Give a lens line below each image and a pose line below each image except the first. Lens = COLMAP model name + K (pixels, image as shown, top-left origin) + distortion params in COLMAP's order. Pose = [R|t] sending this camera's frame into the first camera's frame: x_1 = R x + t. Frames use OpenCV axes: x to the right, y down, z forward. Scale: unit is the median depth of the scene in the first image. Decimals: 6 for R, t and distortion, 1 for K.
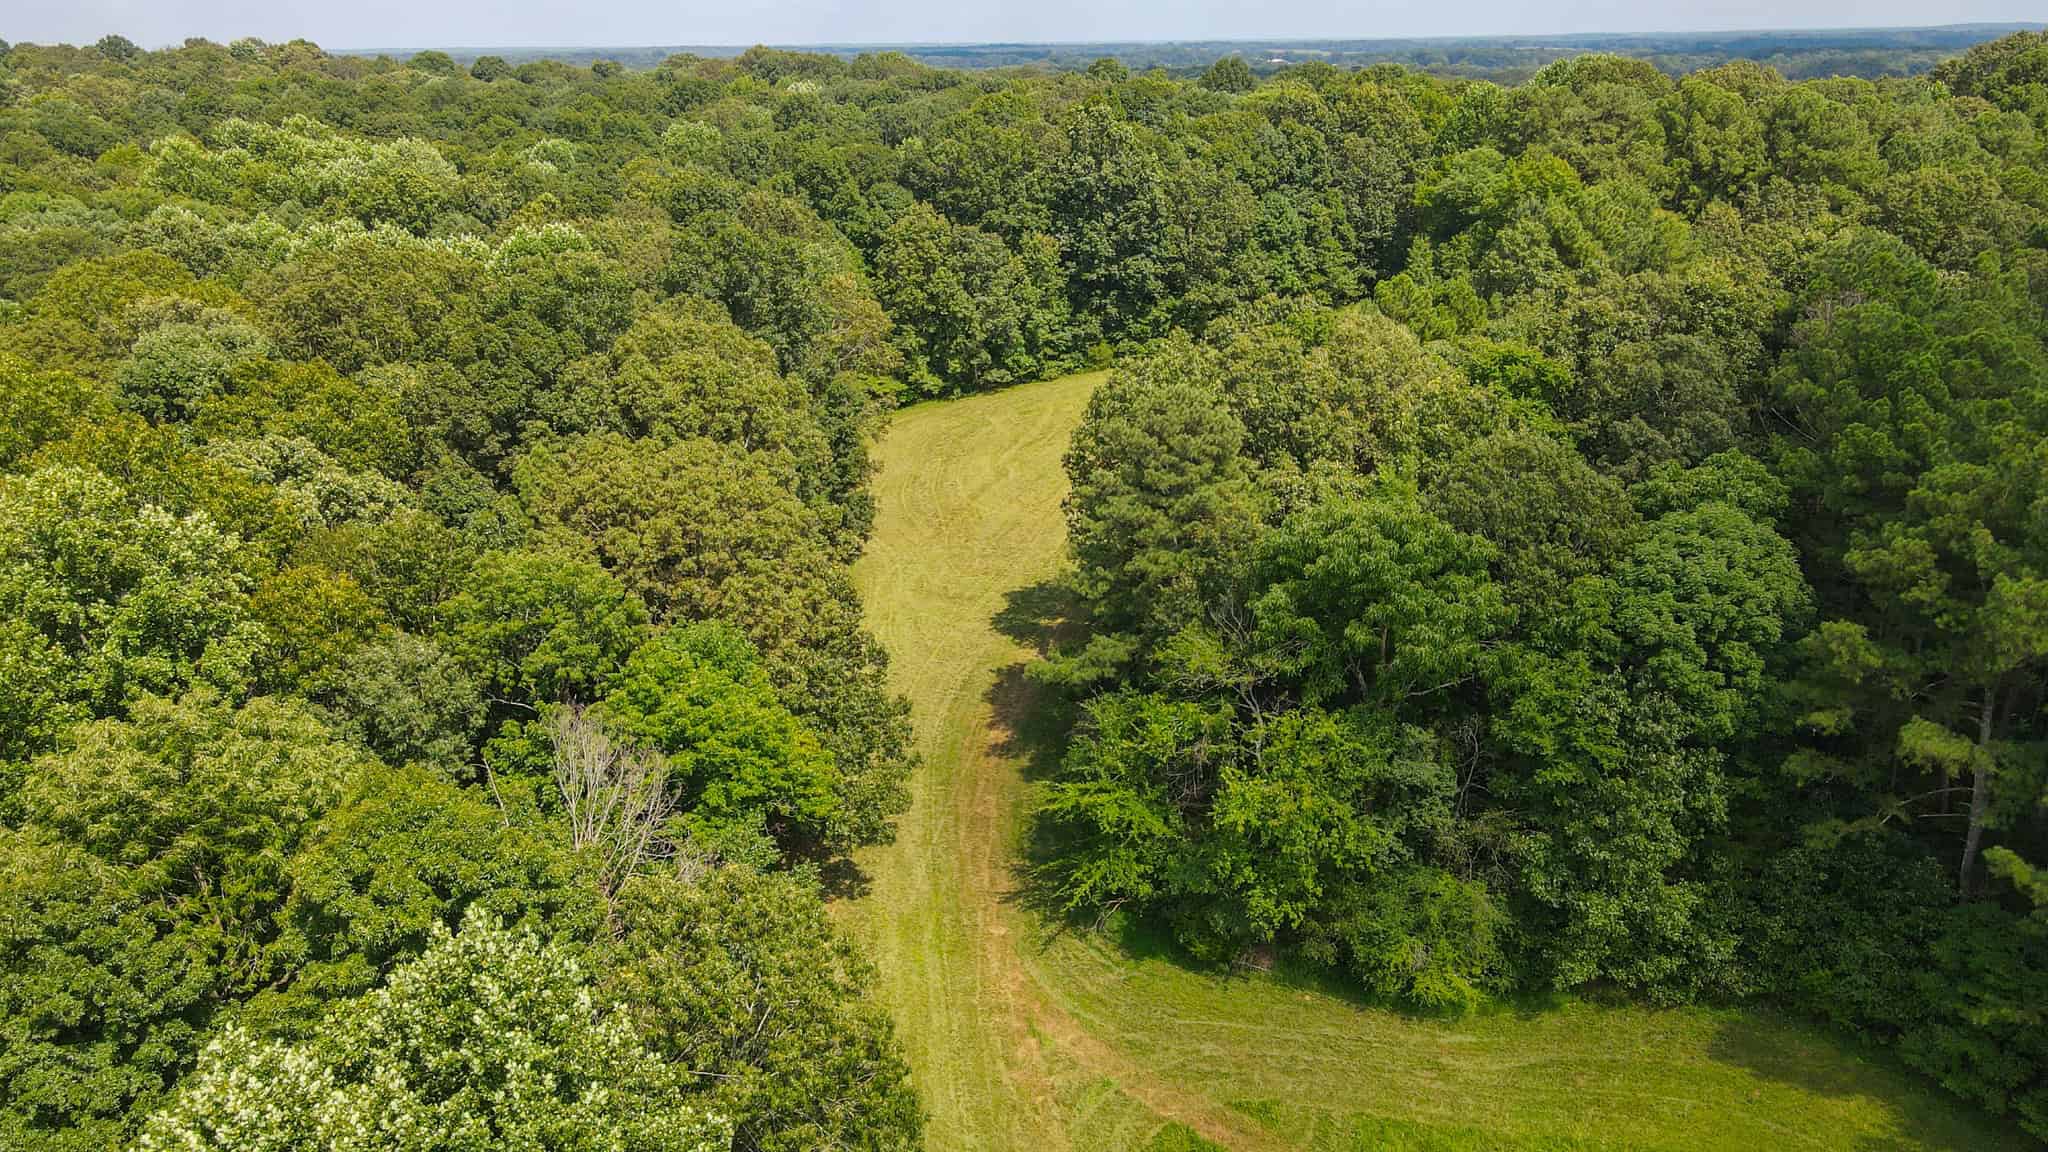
lens RADIAL K [[1525.3, 0, 1026.1], [0, 1525.3, 582.8], [0, 0, 1]] dist [-0.008999, 0.041159]
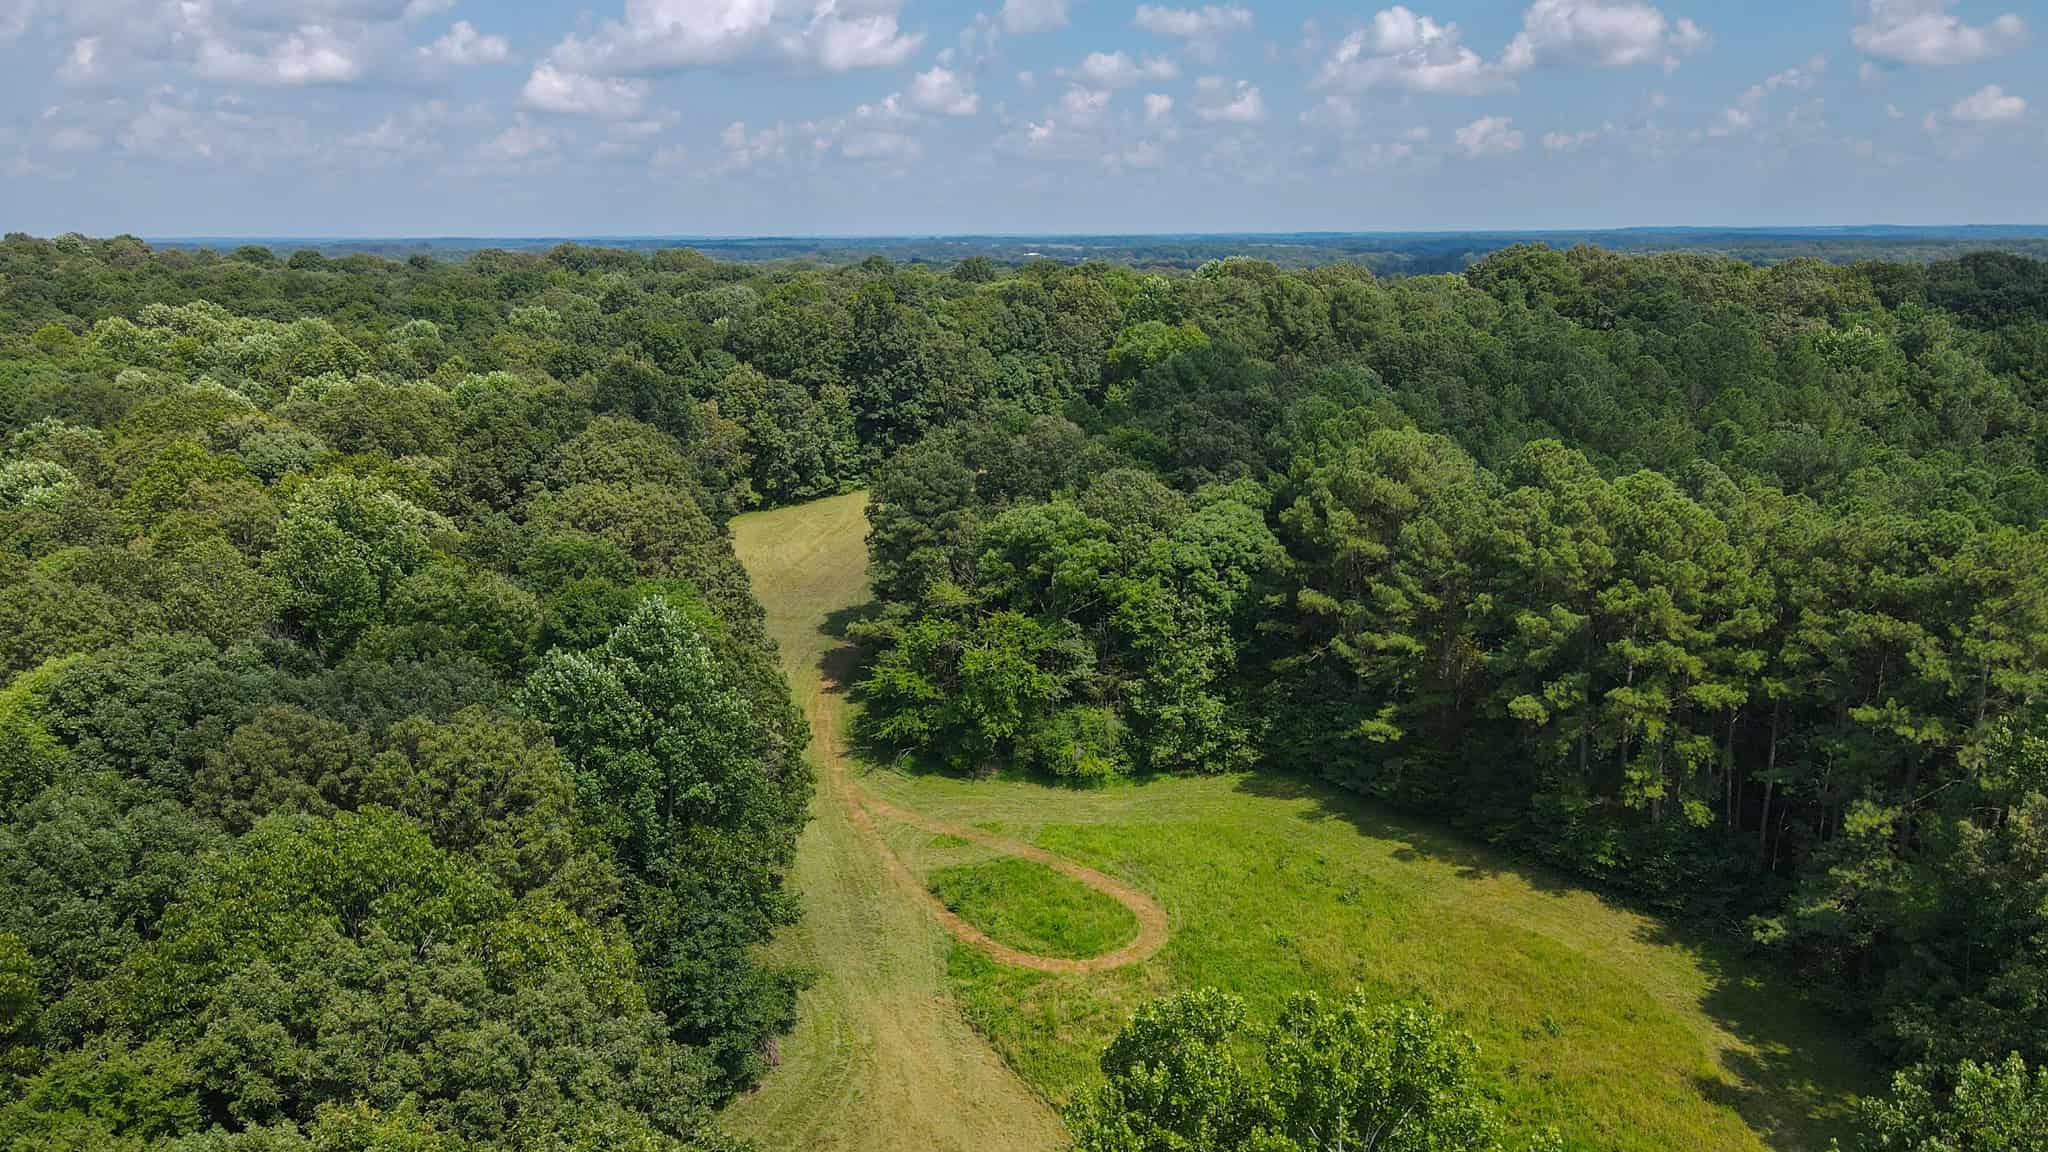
lens RADIAL K [[1525.3, 0, 1020.9], [0, 1525.3, 573.9], [0, 0, 1]] dist [-0.008999, 0.041159]
pose [[0.989511, -0.025868, 0.142121, -0.038263], [0.043078, 0.991913, -0.119383, 0.166542], [-0.137884, 0.124253, 0.982624, -0.515813]]
